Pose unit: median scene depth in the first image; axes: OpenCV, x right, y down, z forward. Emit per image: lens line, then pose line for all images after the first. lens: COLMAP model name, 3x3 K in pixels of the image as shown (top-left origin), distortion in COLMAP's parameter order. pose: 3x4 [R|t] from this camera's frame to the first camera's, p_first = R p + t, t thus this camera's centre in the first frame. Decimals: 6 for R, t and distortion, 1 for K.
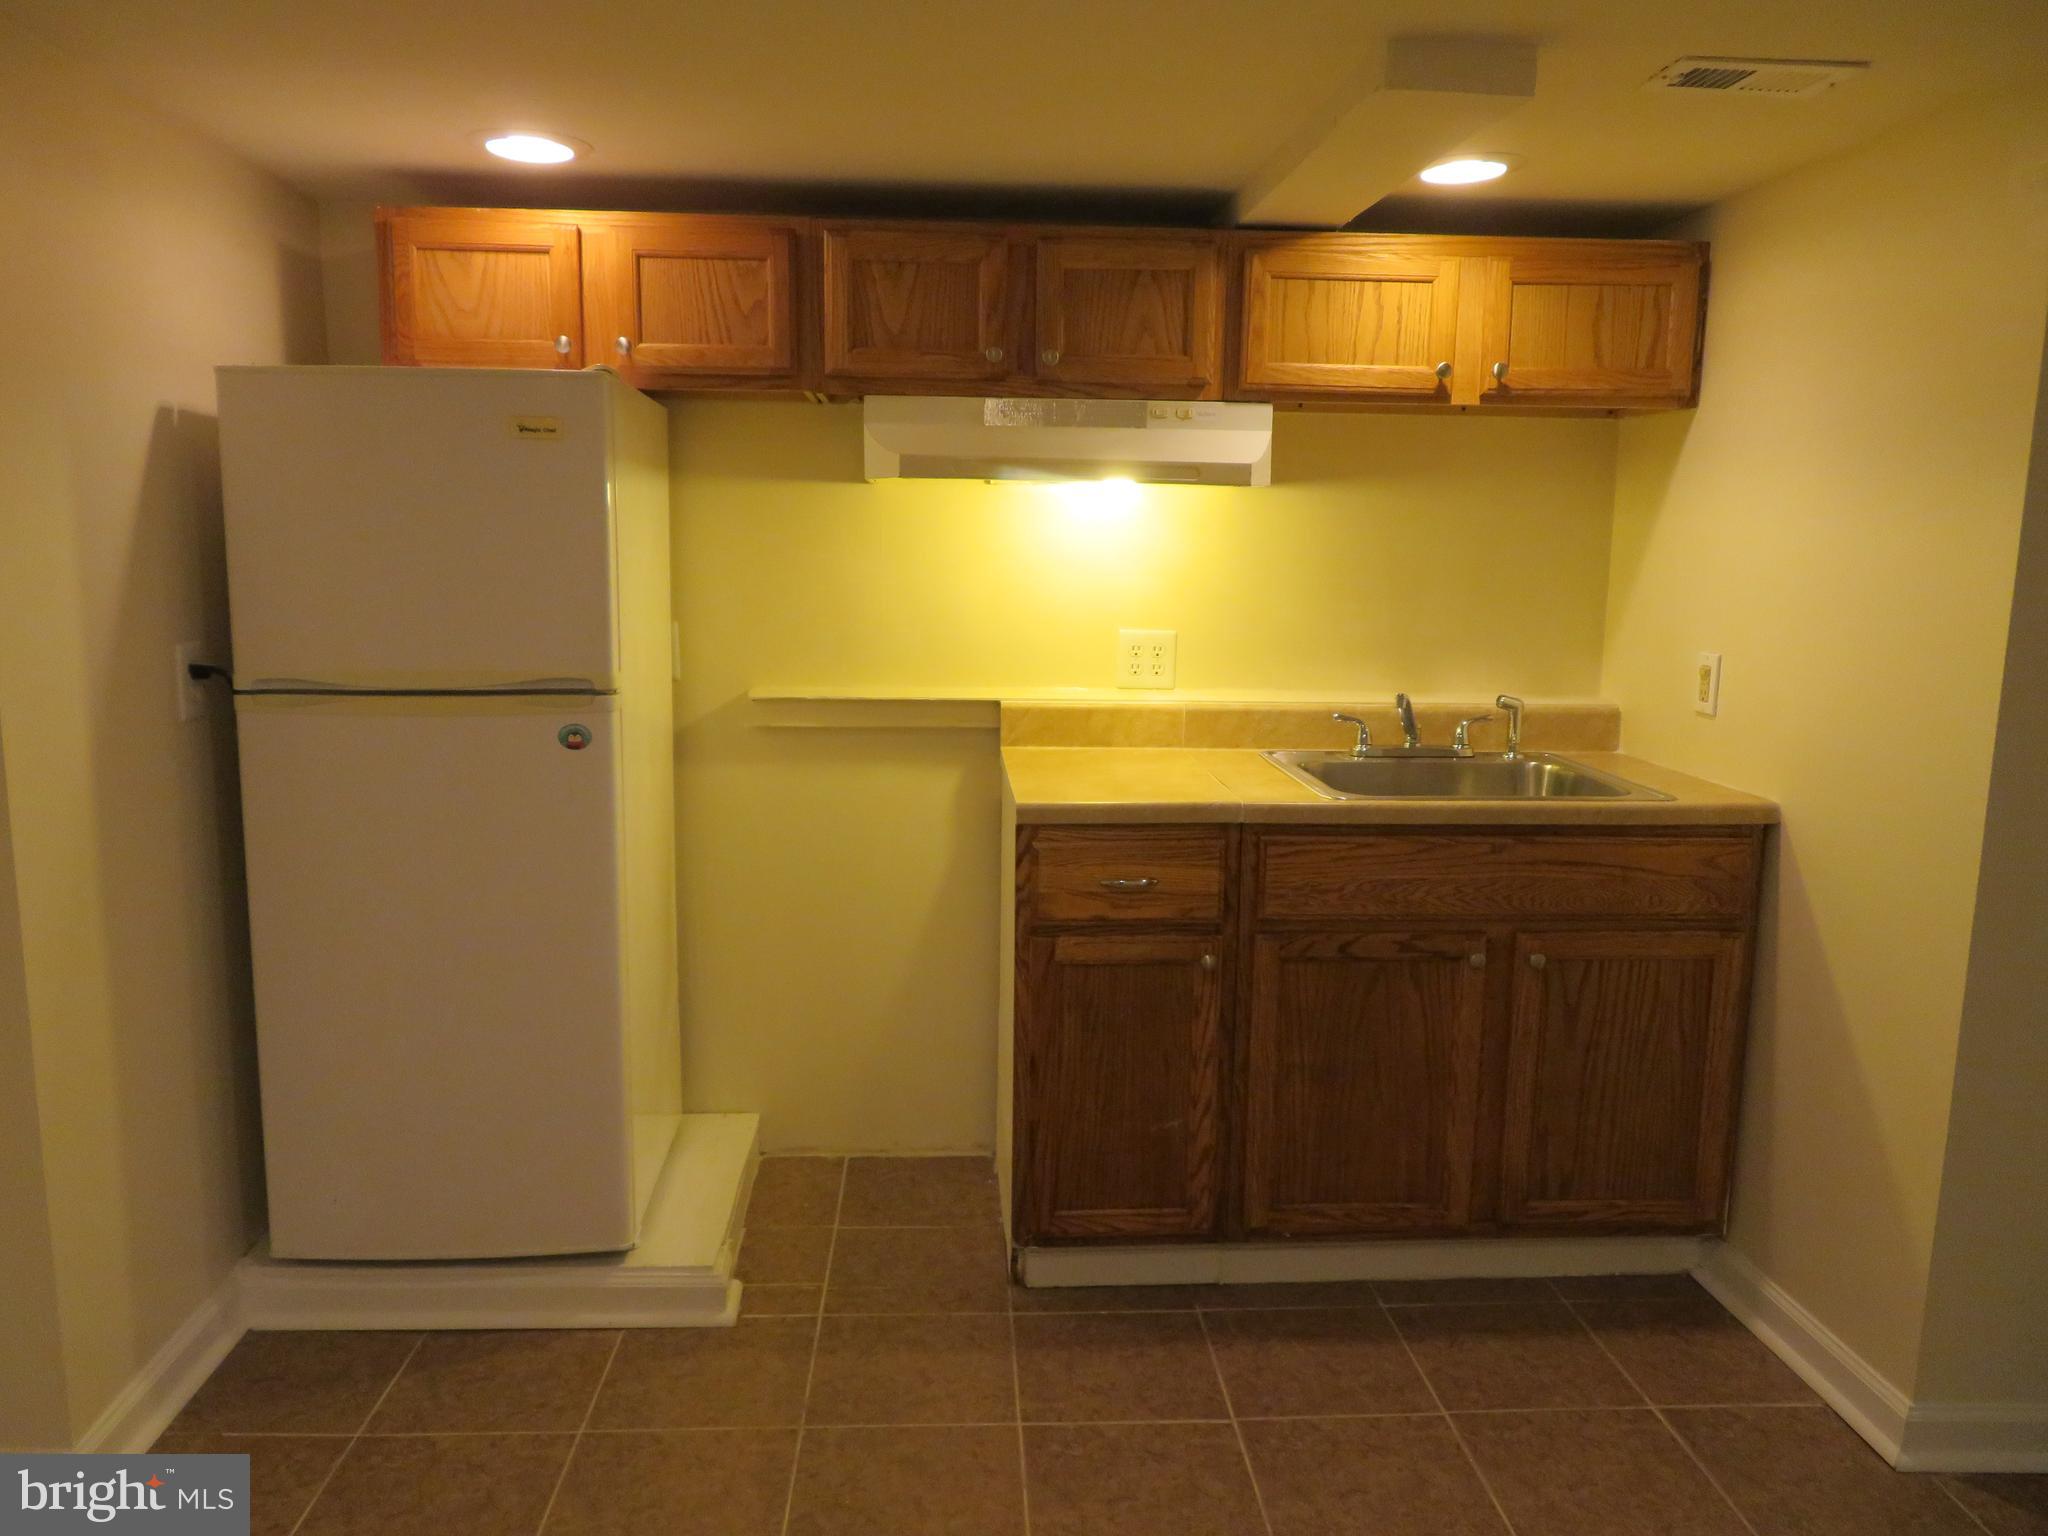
lens RADIAL K [[1462.7, 0, 1012.8], [0, 1462.7, 772.1], [0, 0, 1]] dist [-0.019207, 0.010265]
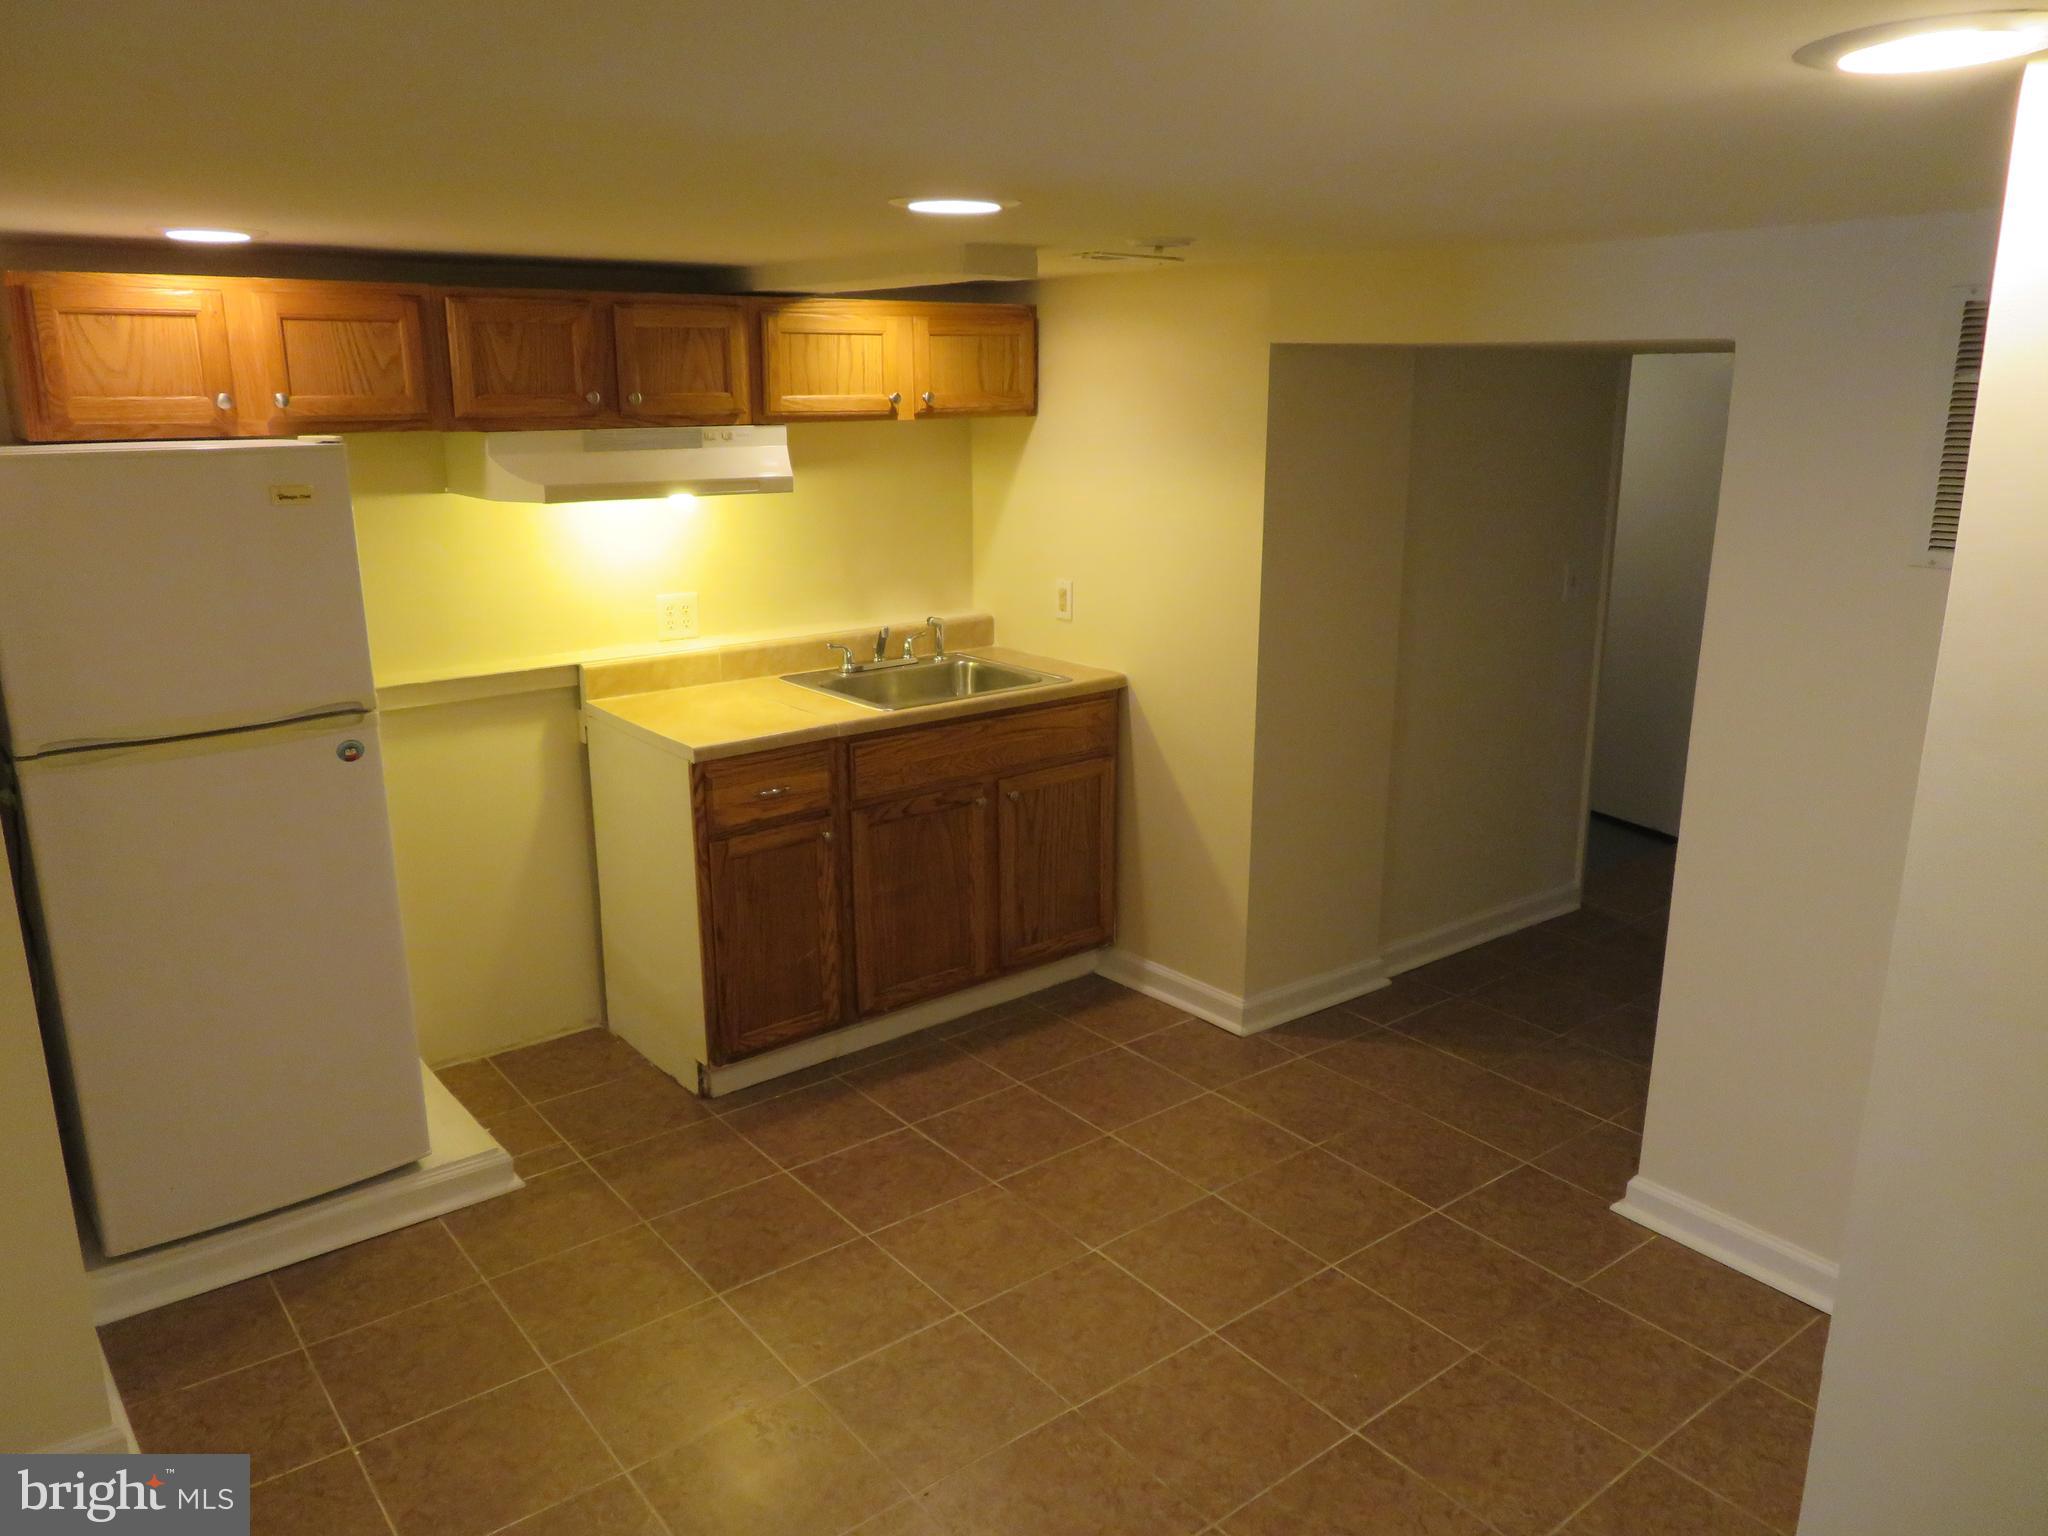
lens RADIAL K [[1462.7, 0, 1016.5], [0, 1462.7, 780.3], [0, 0, 1]] dist [-0.019207, 0.010265]
pose [[0.815898, -0.167380, 0.553438, -0.479043], [0.107076, 0.984366, 0.139853, -0.100367], [-0.568194, -0.054846, 0.821065, -0.266154]]
